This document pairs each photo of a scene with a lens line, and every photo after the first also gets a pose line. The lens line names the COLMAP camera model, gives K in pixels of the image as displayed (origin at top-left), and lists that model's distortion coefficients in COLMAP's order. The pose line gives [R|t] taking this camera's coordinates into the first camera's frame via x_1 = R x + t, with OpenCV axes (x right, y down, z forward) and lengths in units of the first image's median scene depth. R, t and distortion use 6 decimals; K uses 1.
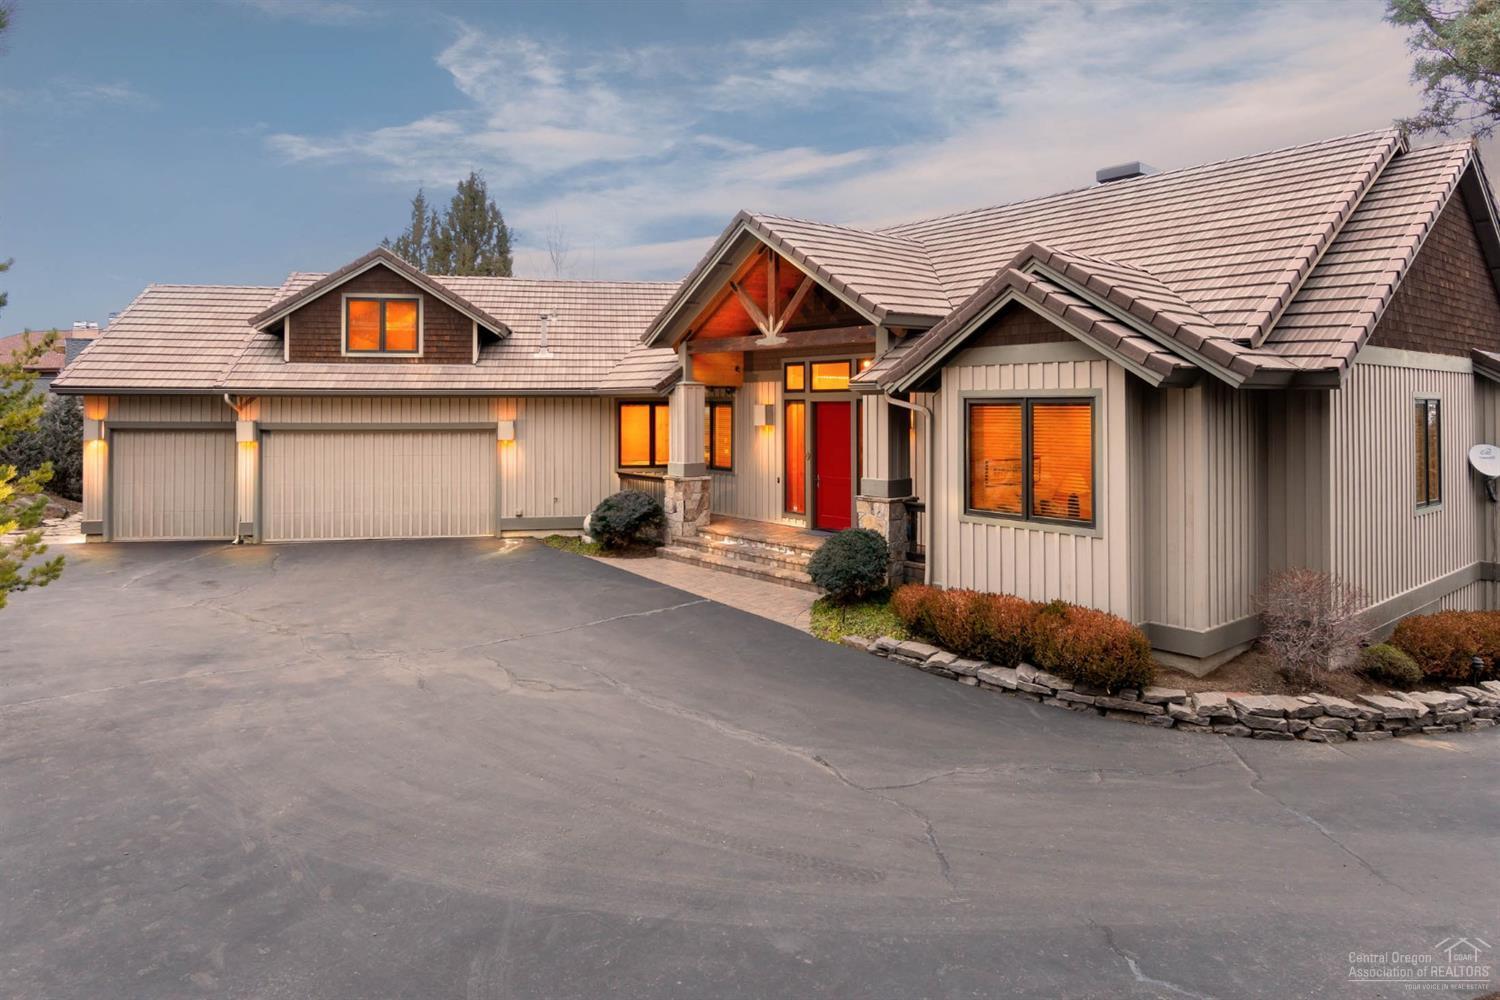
lens RADIAL K [[923.3, 0, 749.8], [0, 923.3, 400.3], [0, 0, 1]] dist [-0.001019, -0.000794]
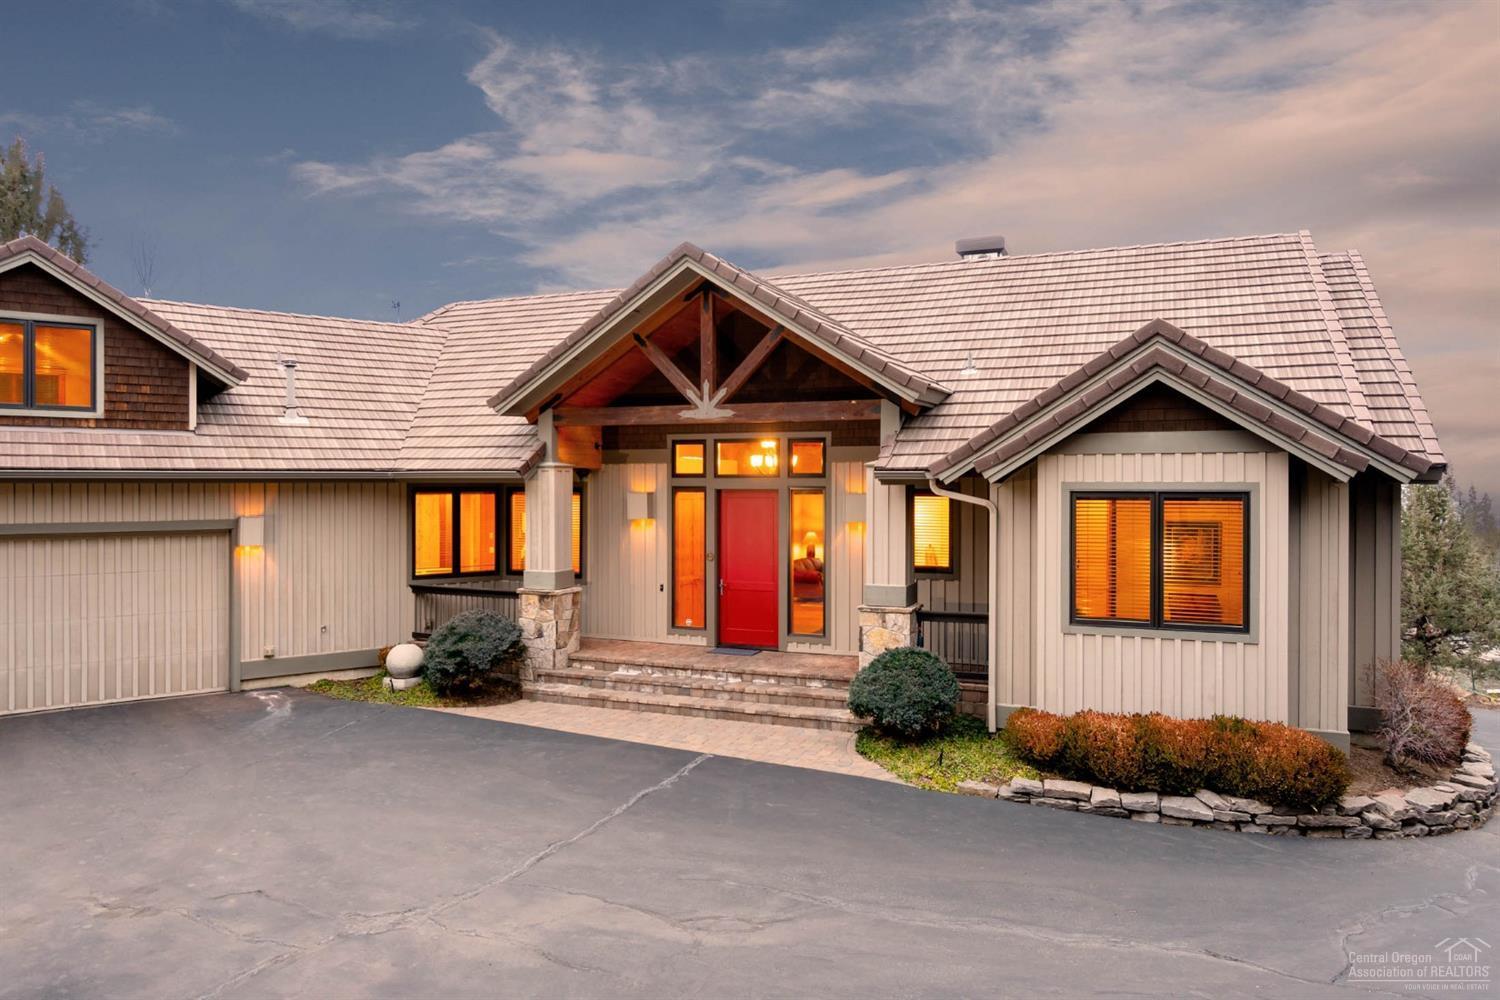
lens RADIAL K [[1019.6, 0, 750.0], [0, 1019.6, 500.0], [0, 0, 1]] dist [-0.004606, 0.001933]
pose [[0.884247, -0.006587, 0.466973, -0.317014], [-0.004655, 0.999727, 0.022916, -0.009714], [-0.466997, -0.022437, 0.883974, 0.193688]]
